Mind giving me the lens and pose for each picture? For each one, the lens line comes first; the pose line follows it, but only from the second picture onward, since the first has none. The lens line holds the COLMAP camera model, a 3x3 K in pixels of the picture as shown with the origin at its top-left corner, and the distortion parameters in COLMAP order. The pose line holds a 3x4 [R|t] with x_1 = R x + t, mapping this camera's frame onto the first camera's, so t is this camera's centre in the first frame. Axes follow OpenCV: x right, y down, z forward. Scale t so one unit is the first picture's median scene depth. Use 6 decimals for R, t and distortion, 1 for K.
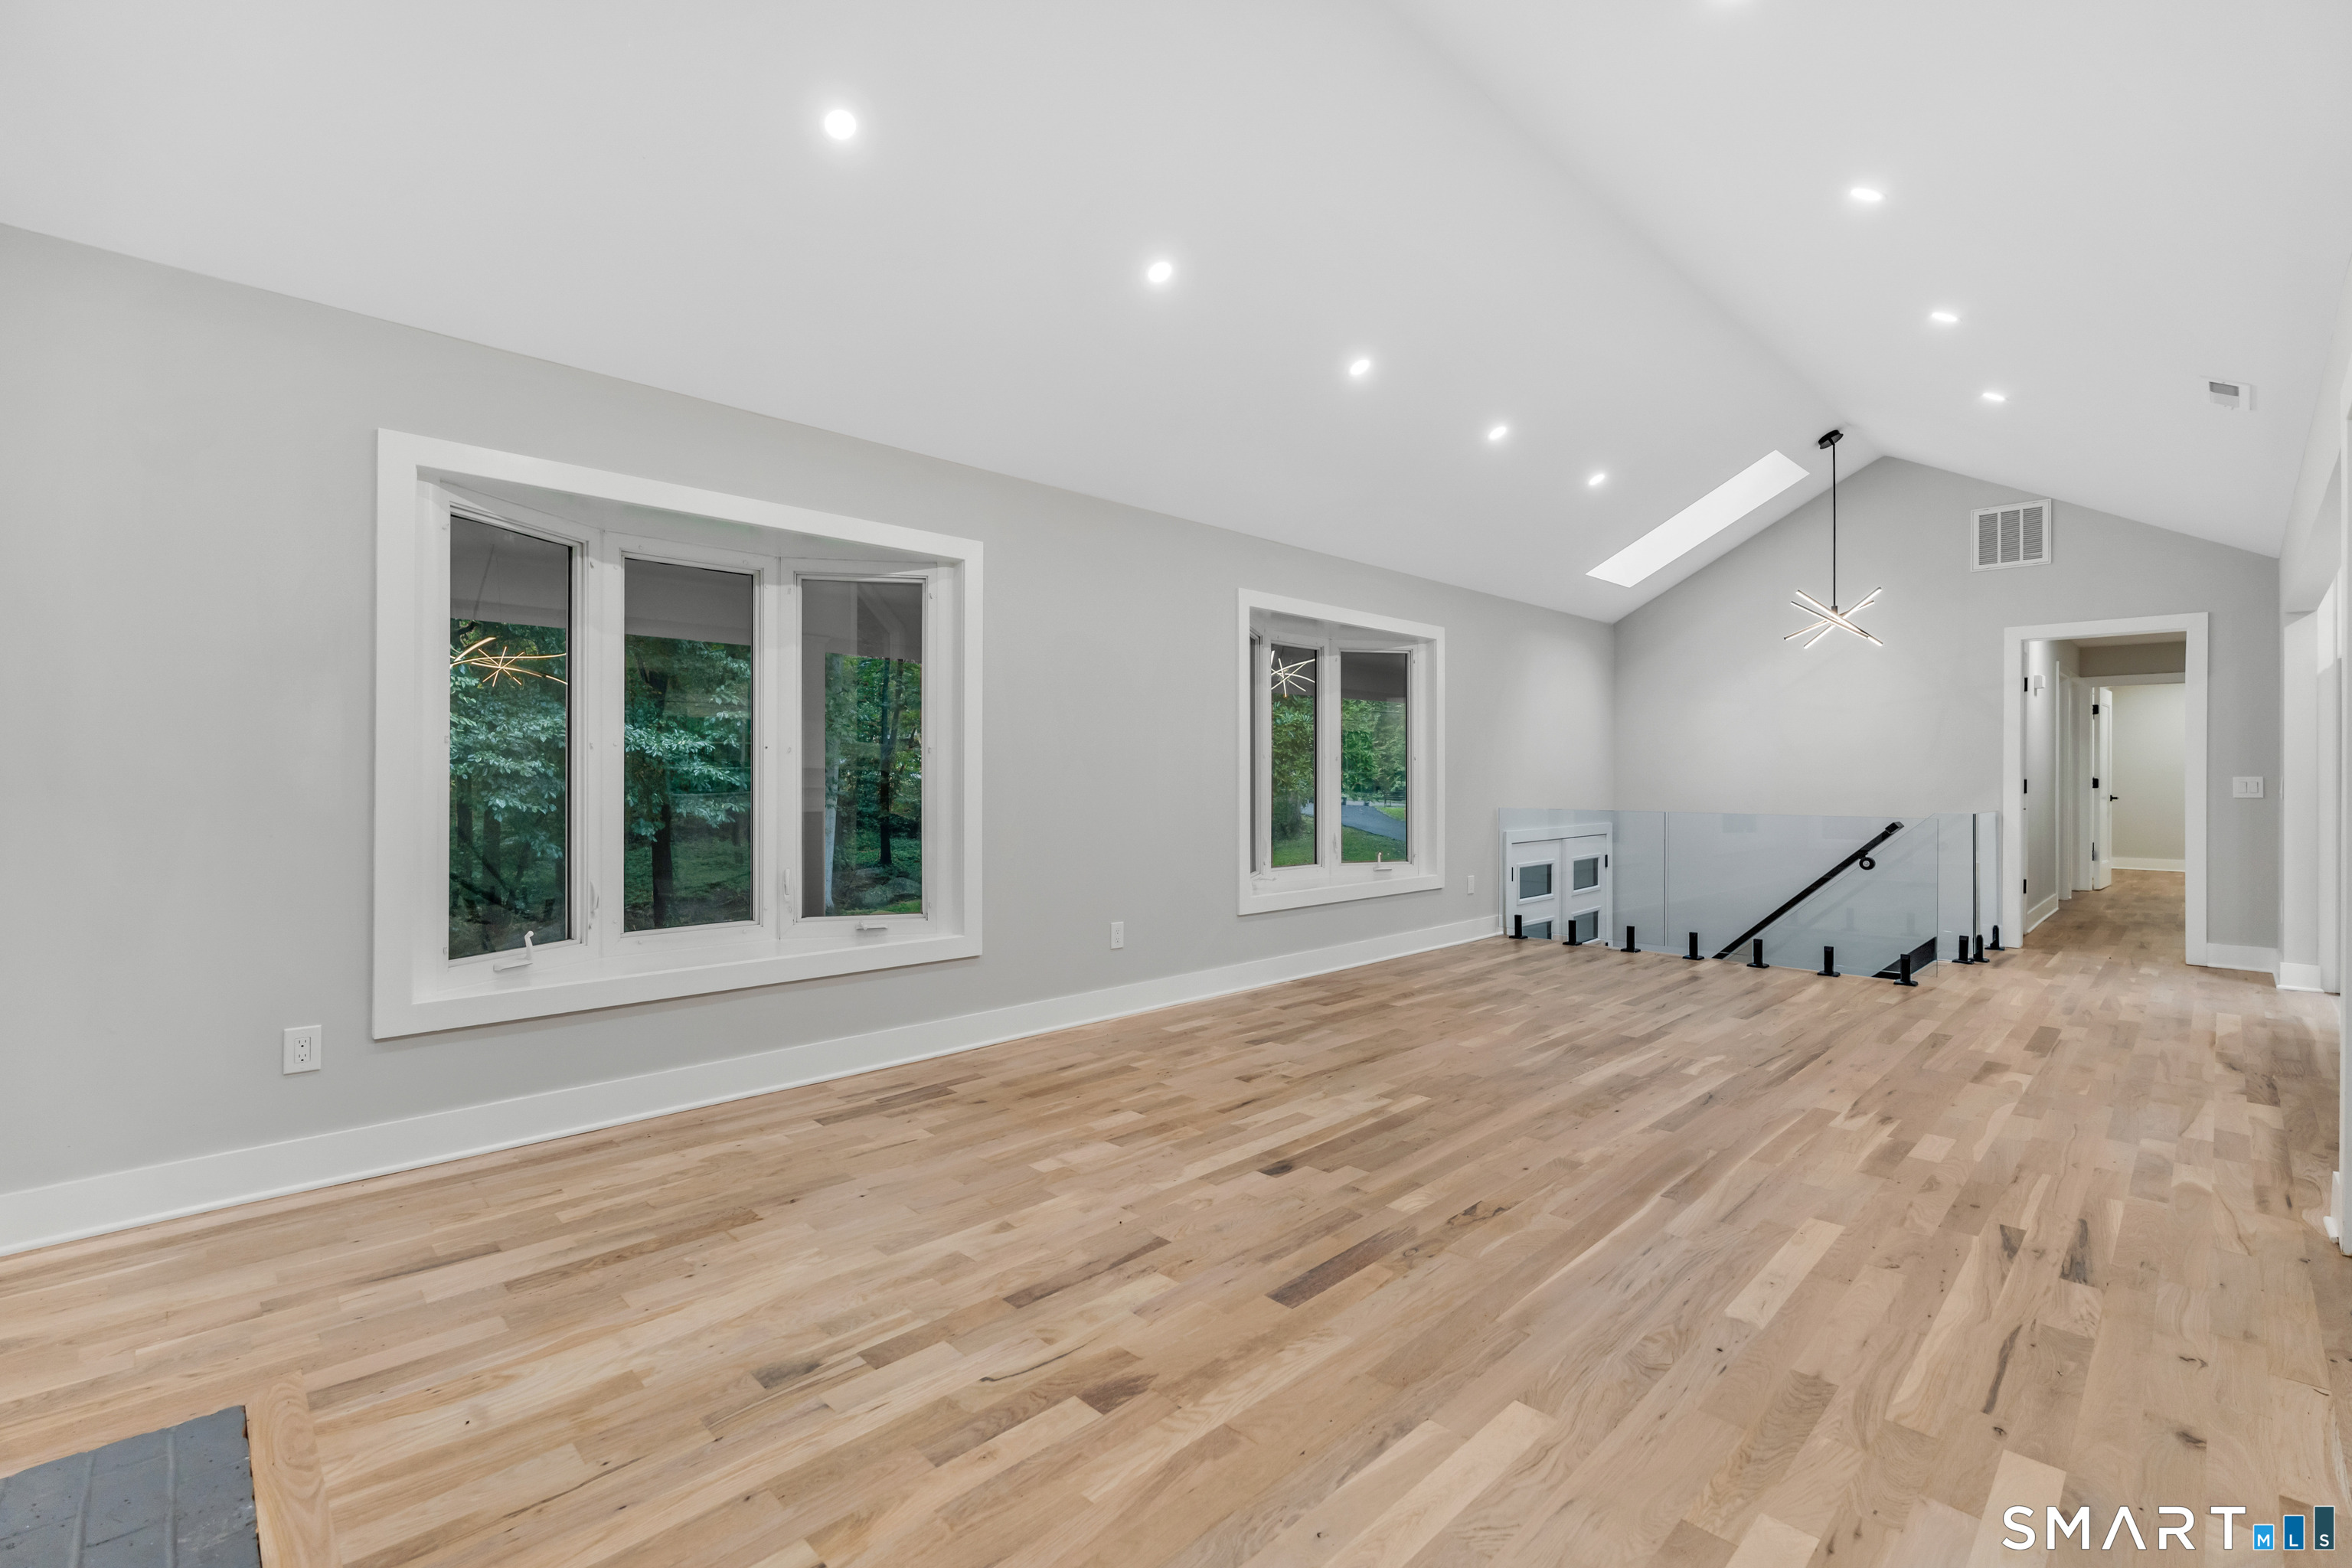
lens RADIAL K [[1031.9, 0, 1181.0], [0, 1031.9, 779.8], [0, 0, 1]] dist [-0.005752, 0.000033]
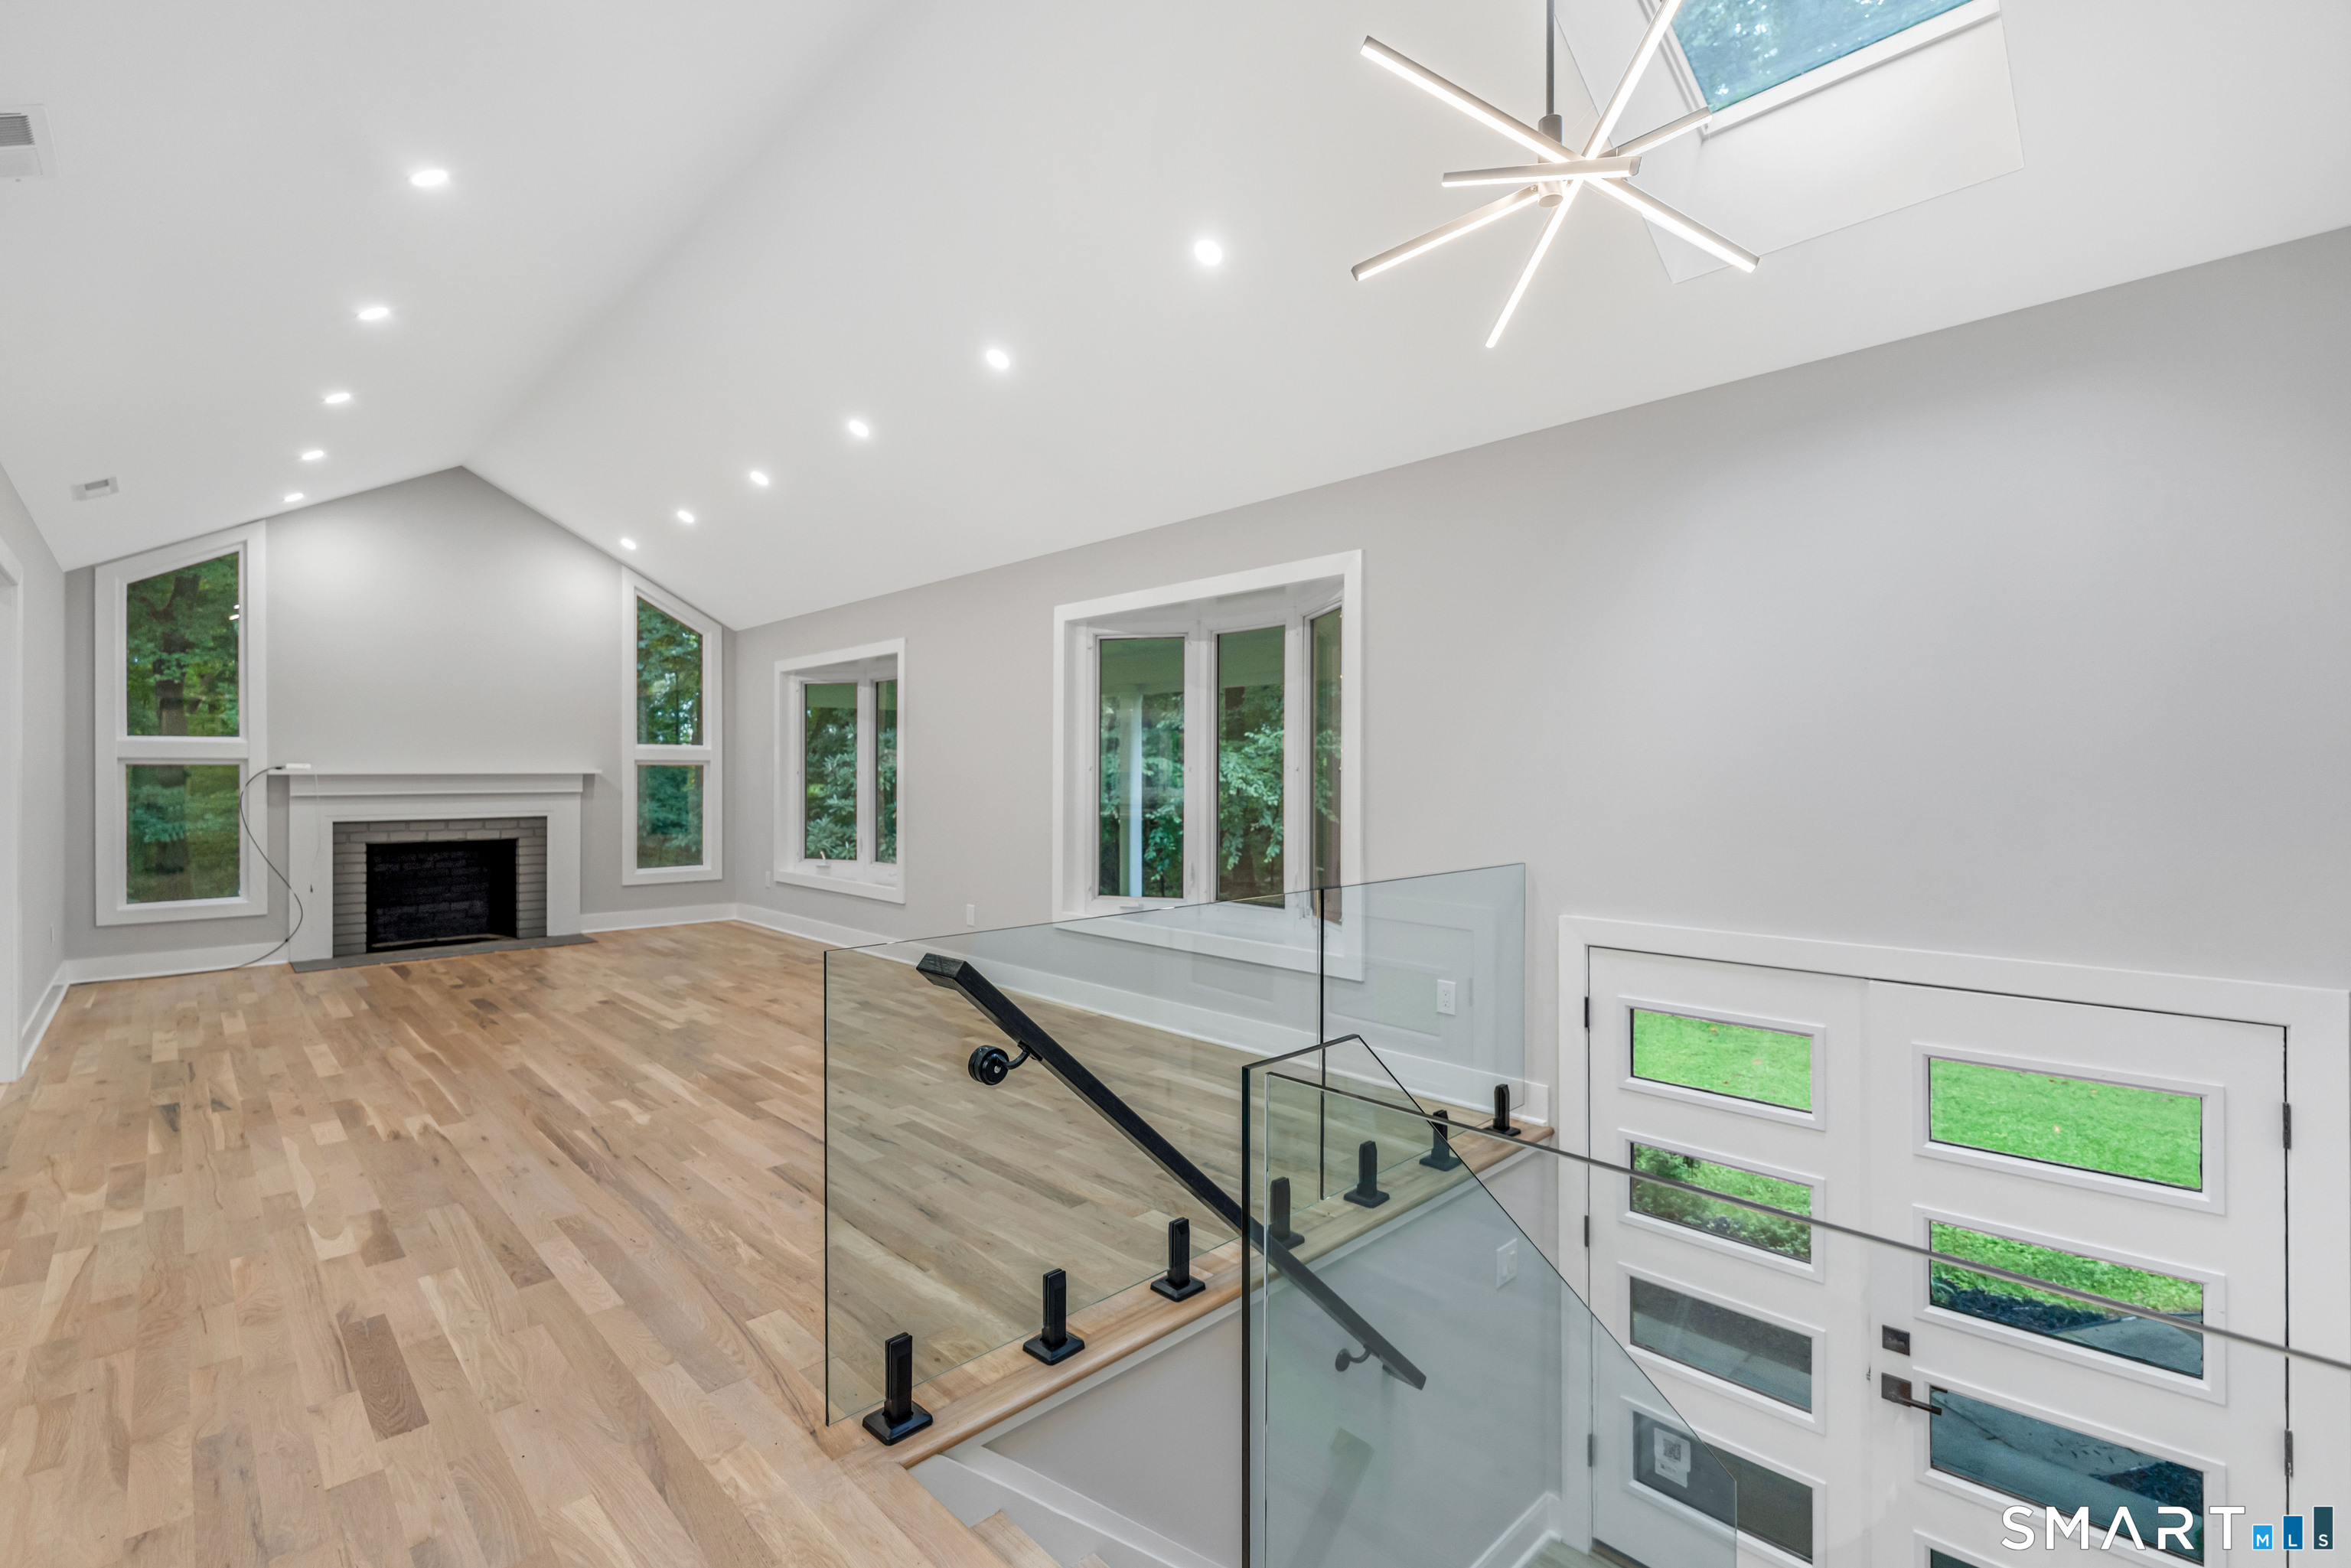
lens RADIAL K [[1031.4, 0, 1180.5], [0, 1031.4, 779.8], [0, 0, 1]] dist [-0.005752, 0.000033]
pose [[-0.000074, 0.004674, -0.999989, 1.777590], [-0.003171, 0.999984, 0.004674, -0.033968], [0.999995, 0.003172, -0.000059, 1.853017]]
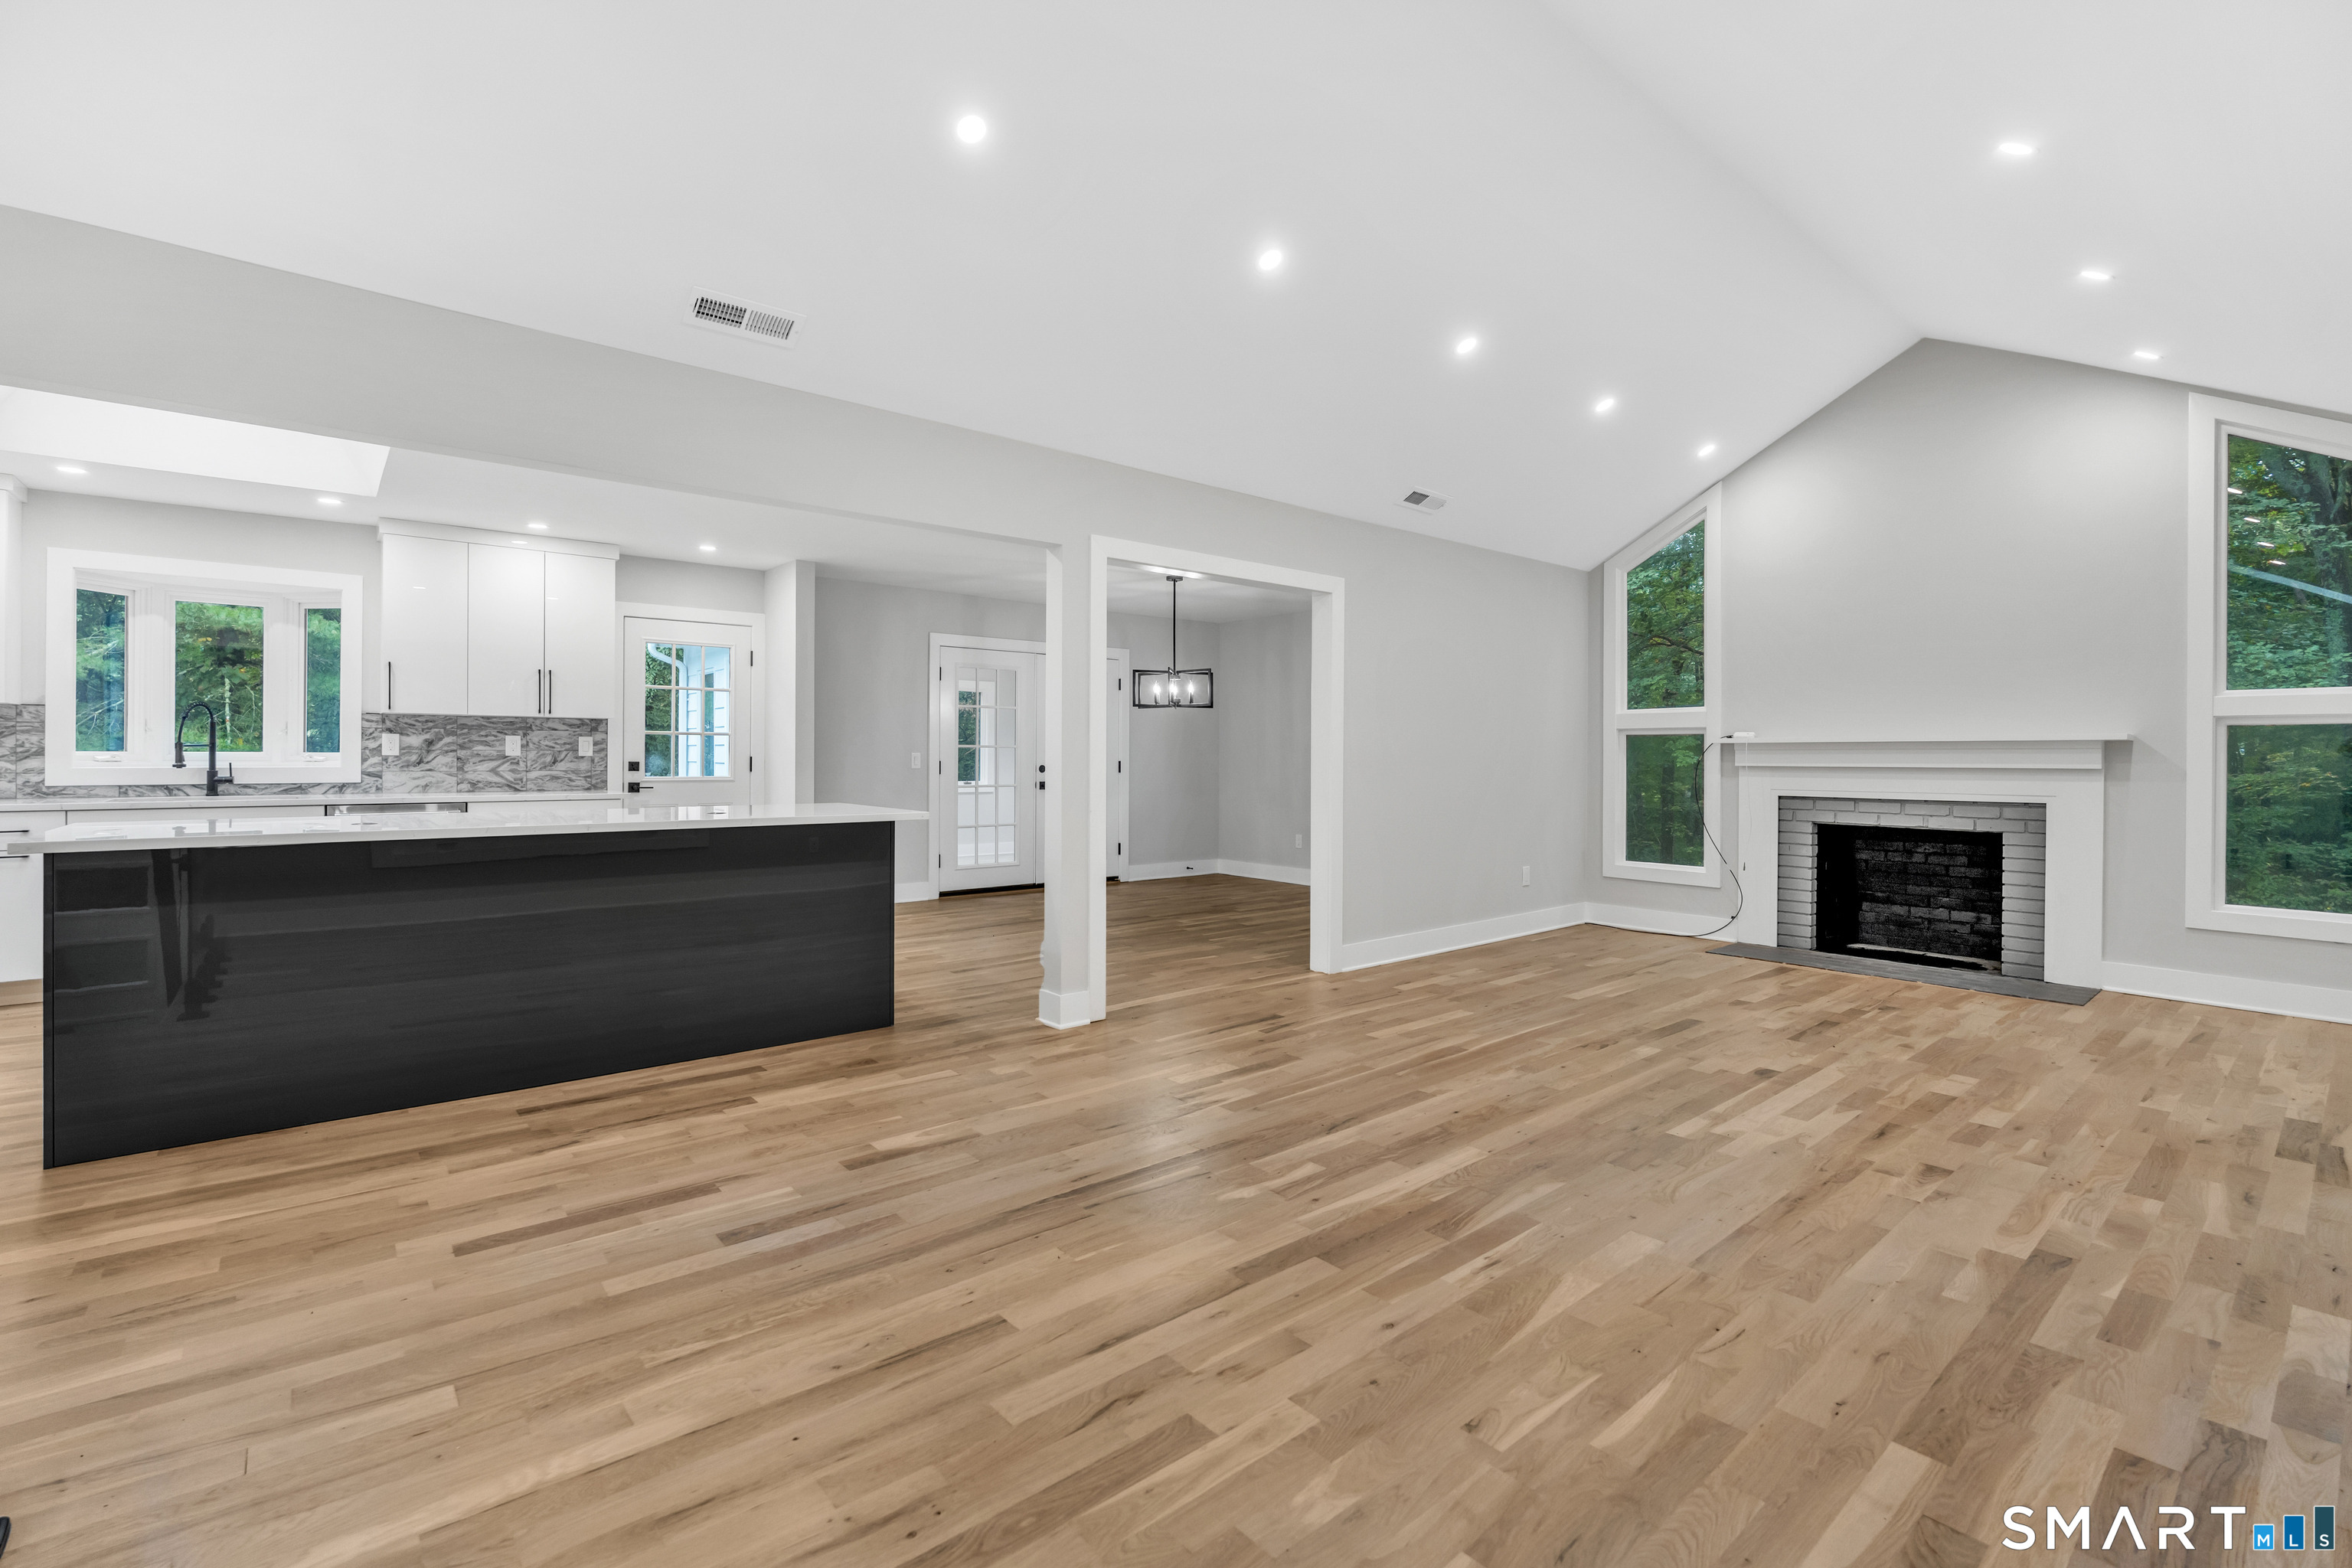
lens RADIAL K [[1030.9, 0, 1183.1], [0, 1030.9, 761.1], [0, 0, 1]] dist [-0.006644, 0.000004]
pose [[-0.997469, -0.006789, 0.070778, 0.647101], [-0.006244, 0.999949, 0.007914, -0.005092], [-0.070829, 0.007452, -0.997461, 2.079959]]
